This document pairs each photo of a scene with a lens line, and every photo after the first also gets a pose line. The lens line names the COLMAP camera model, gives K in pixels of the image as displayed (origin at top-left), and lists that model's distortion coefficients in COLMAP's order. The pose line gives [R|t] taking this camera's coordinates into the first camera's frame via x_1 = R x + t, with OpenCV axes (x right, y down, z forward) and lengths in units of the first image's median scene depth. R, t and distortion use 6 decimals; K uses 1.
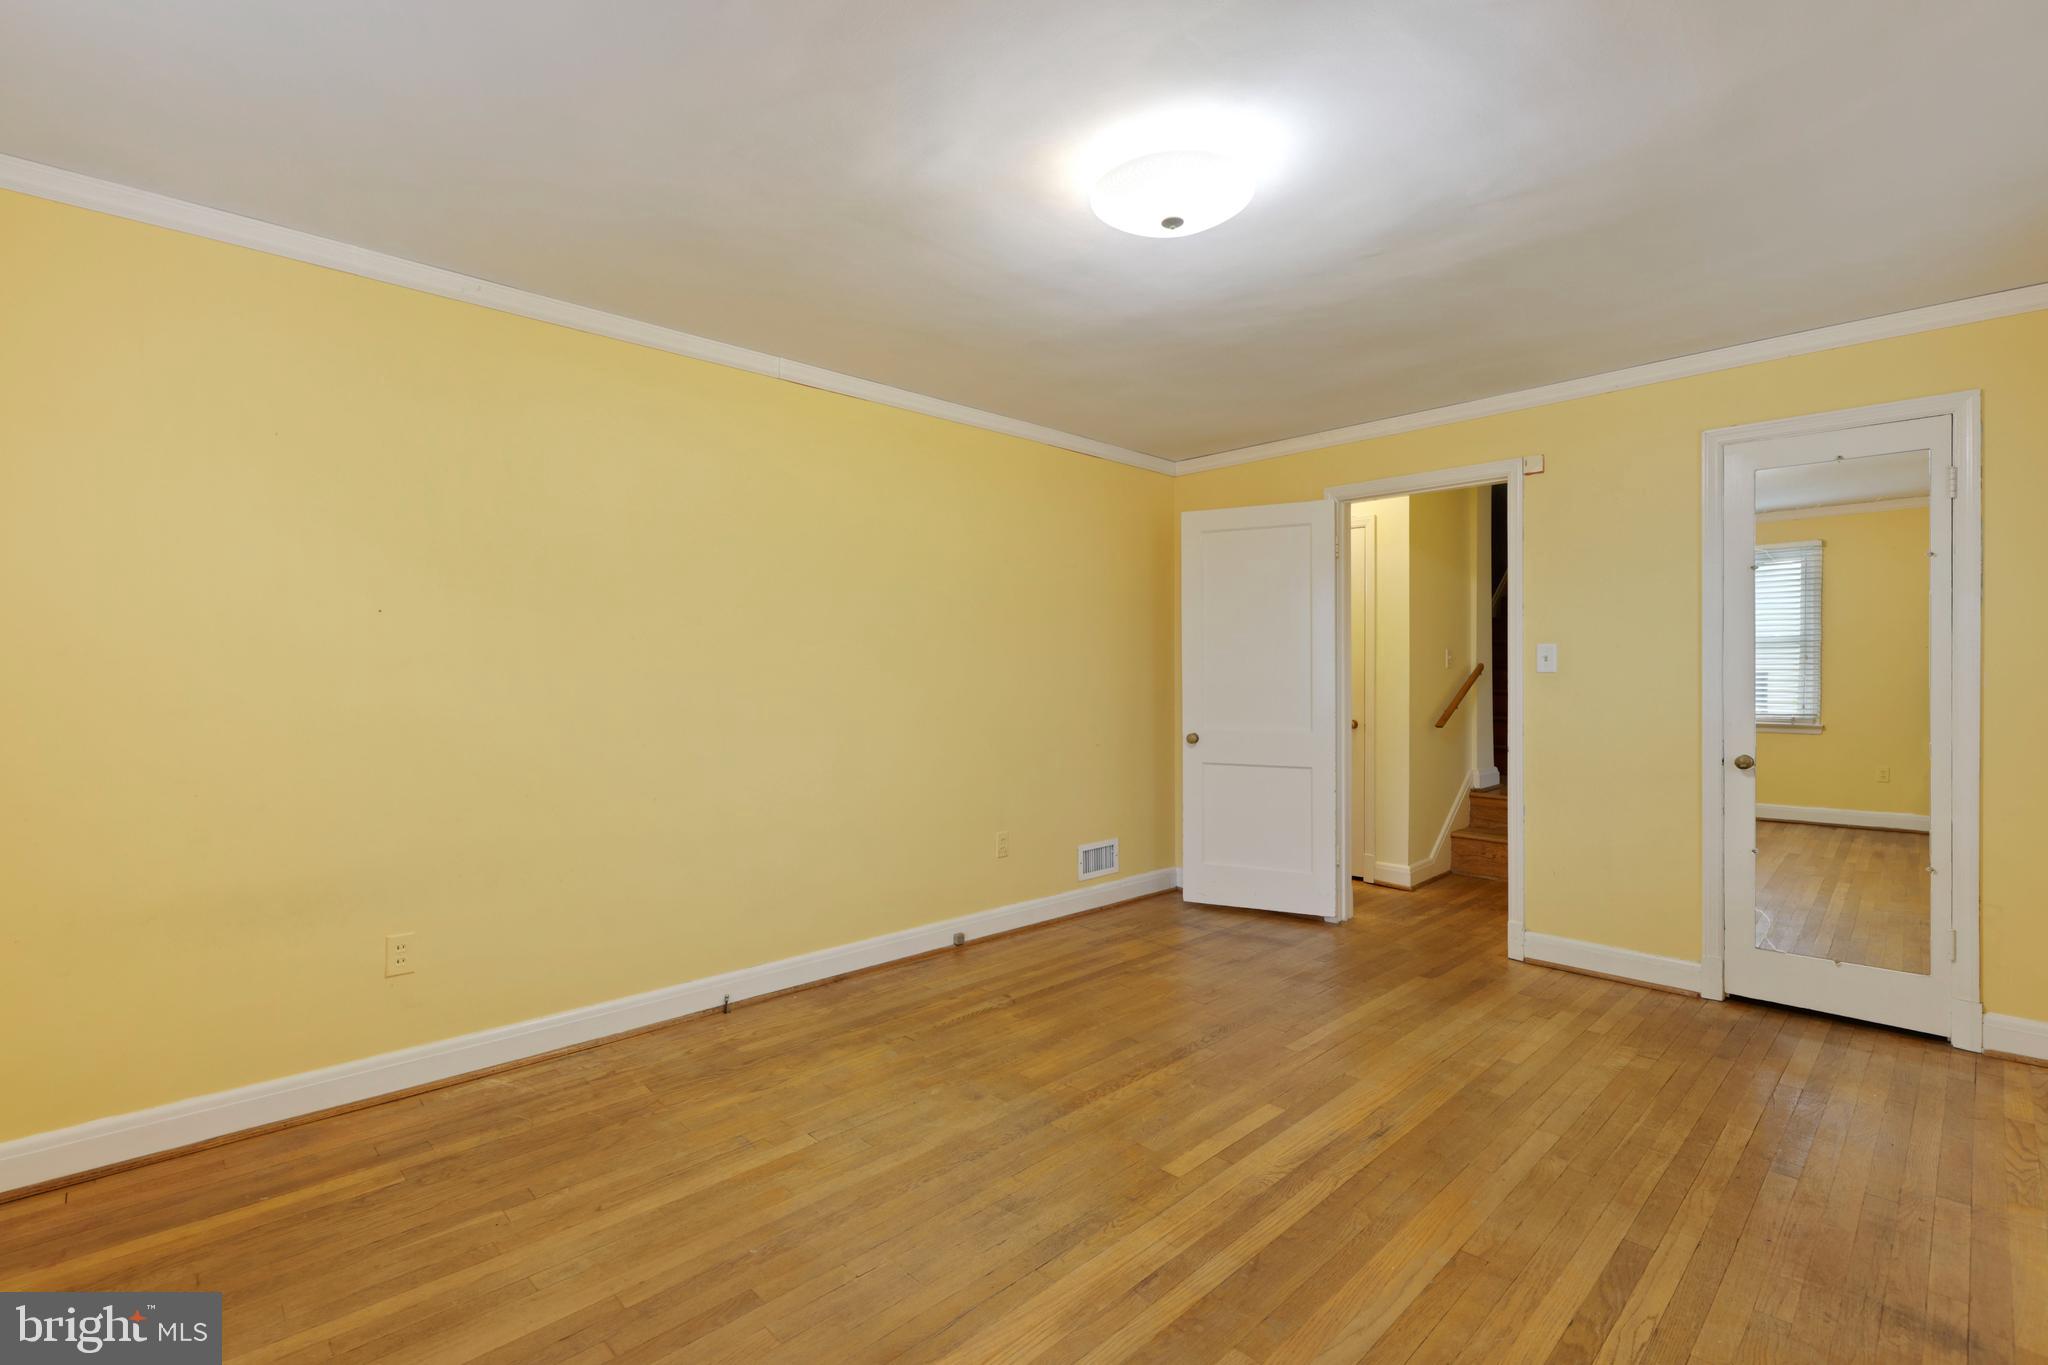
lens RADIAL K [[933.4, 0, 1028.9], [0, 933.4, 658.3], [0, 0, 1]] dist [-0.002216, -0.000715]
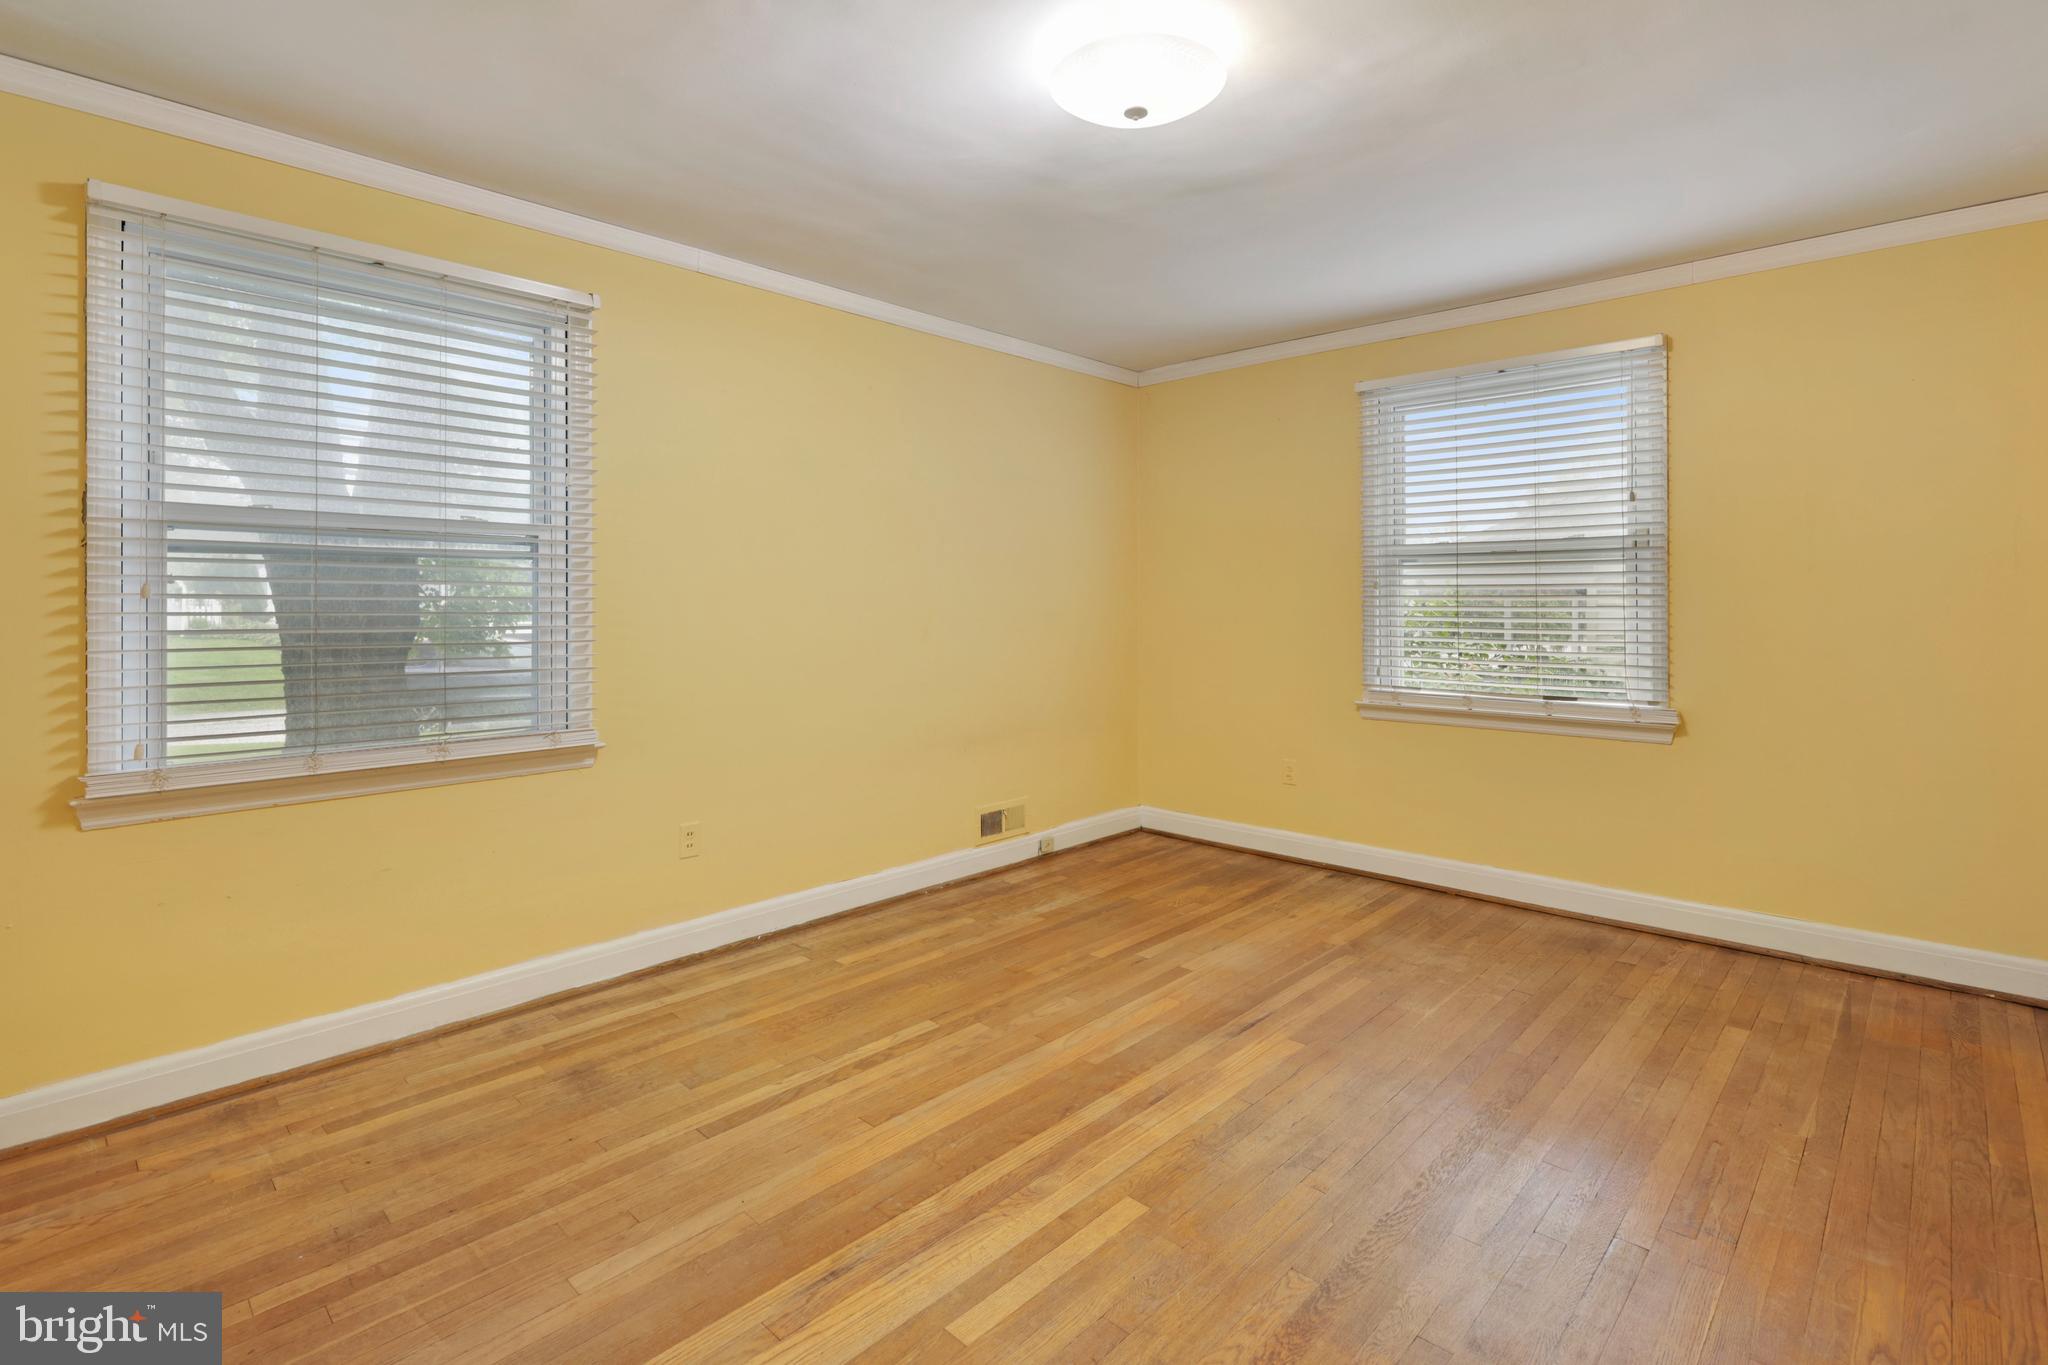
lens RADIAL K [[964.4, 0, 1037.9], [0, 964.4, 712.7], [0, 0, 1]] dist [-0.002650, 0.000030]
pose [[-0.999077, 0.007598, -0.042274, 0.242156], [0.003240, 0.994755, 0.102231, 0.028999], [0.042829, 0.102000, -0.993862, 1.595994]]
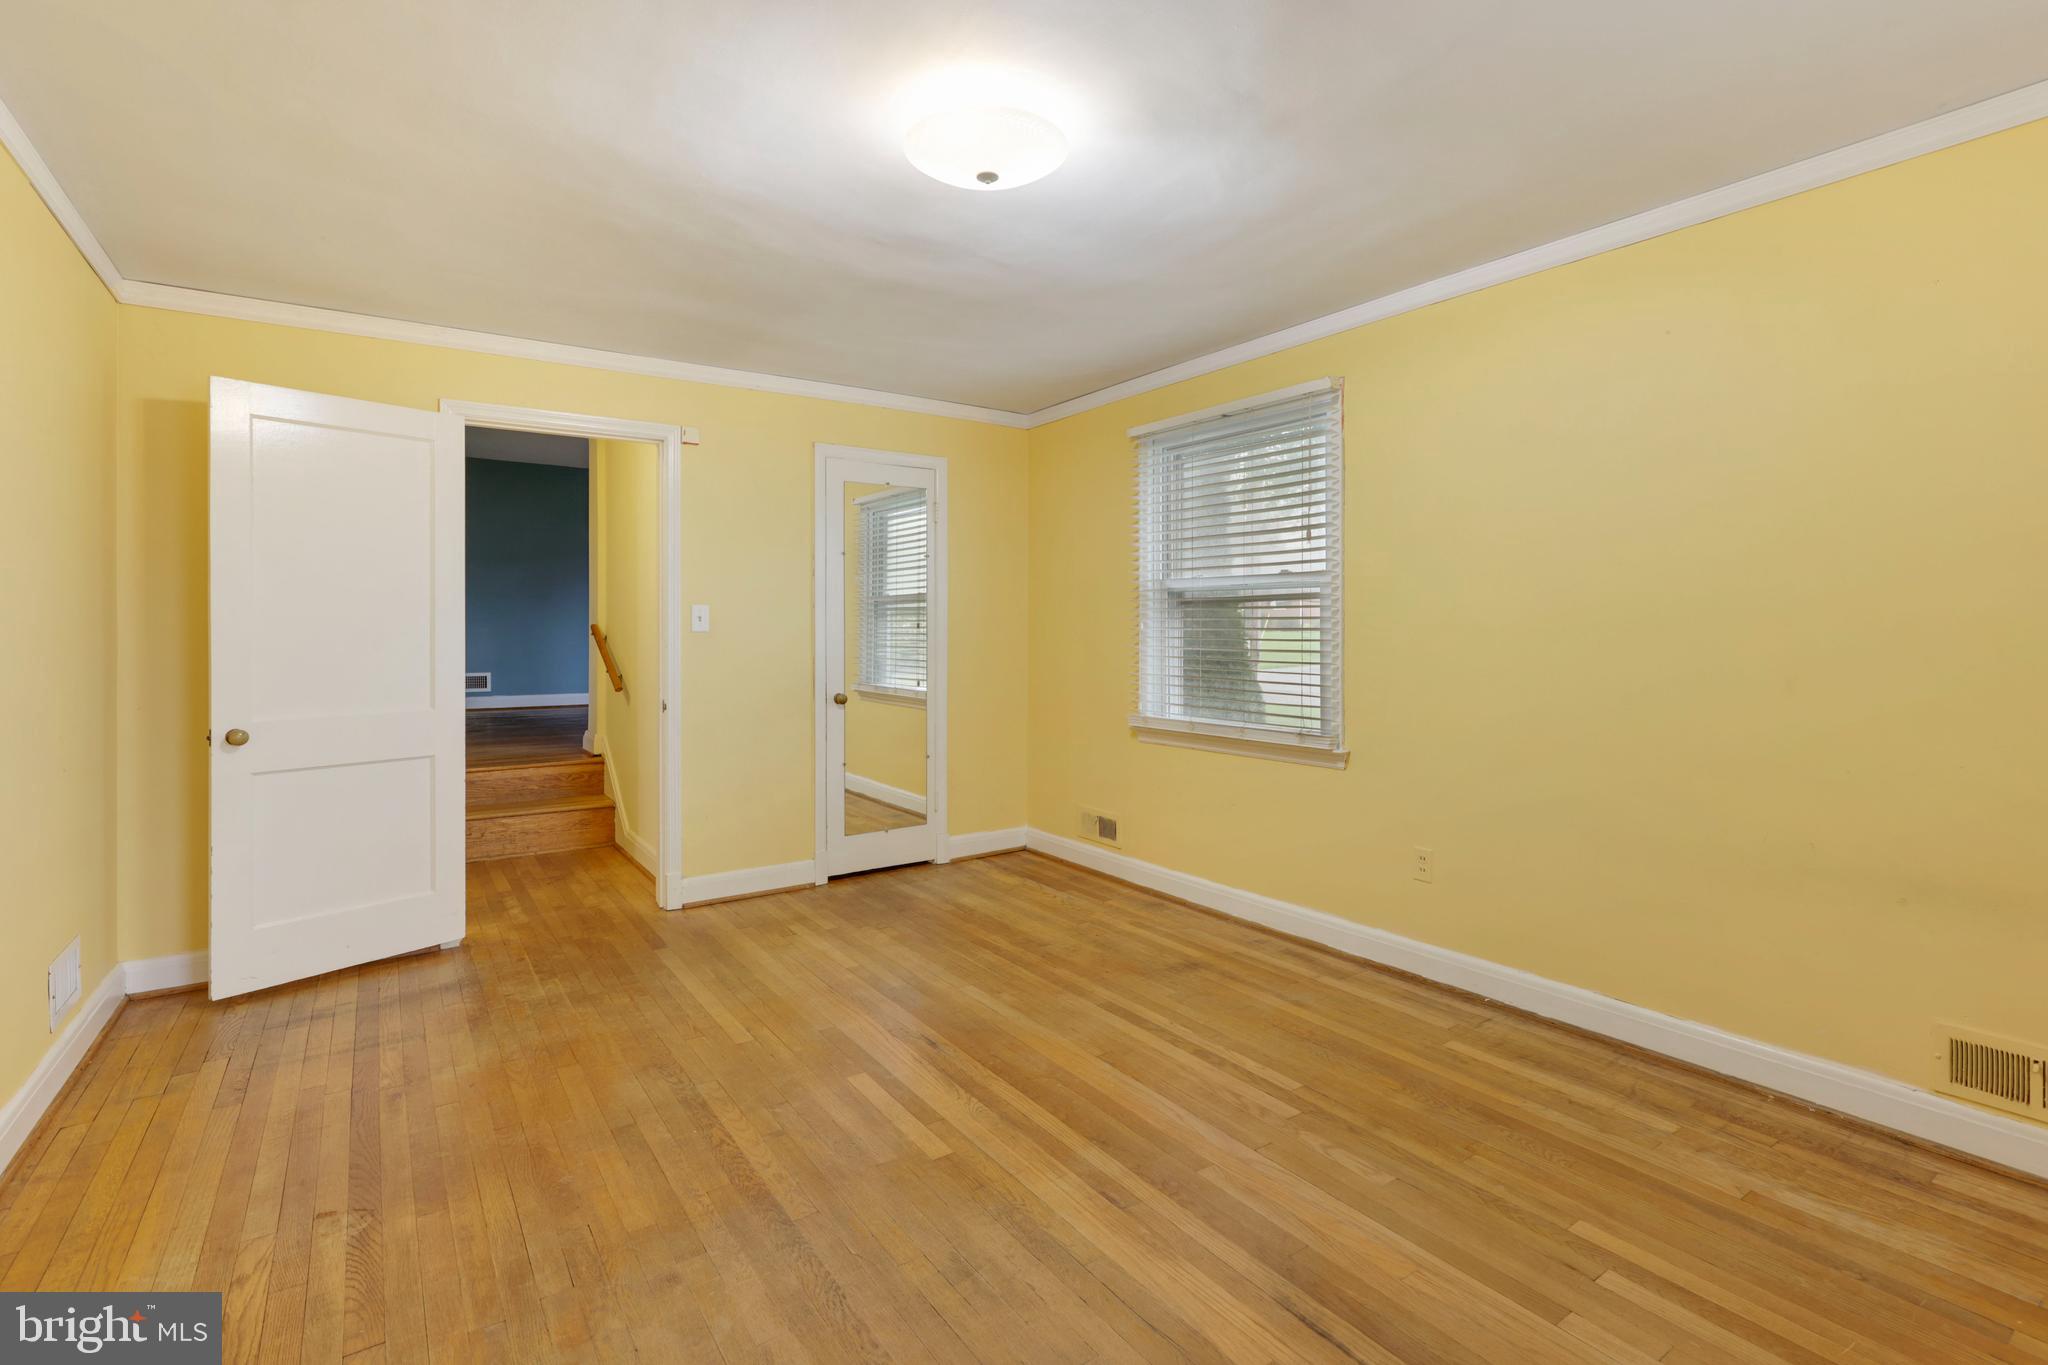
lens RADIAL K [[945.8, 0, 1035.5], [0, 945.8, 635.0], [0, 0, 1]] dist [-0.001302, -0.000556]
pose [[0.158217, -0.004823, 0.987393, -0.703182], [-0.010802, 0.999920, 0.006615, 0.006639], [-0.987345, -0.011712, 0.158152, 0.672116]]
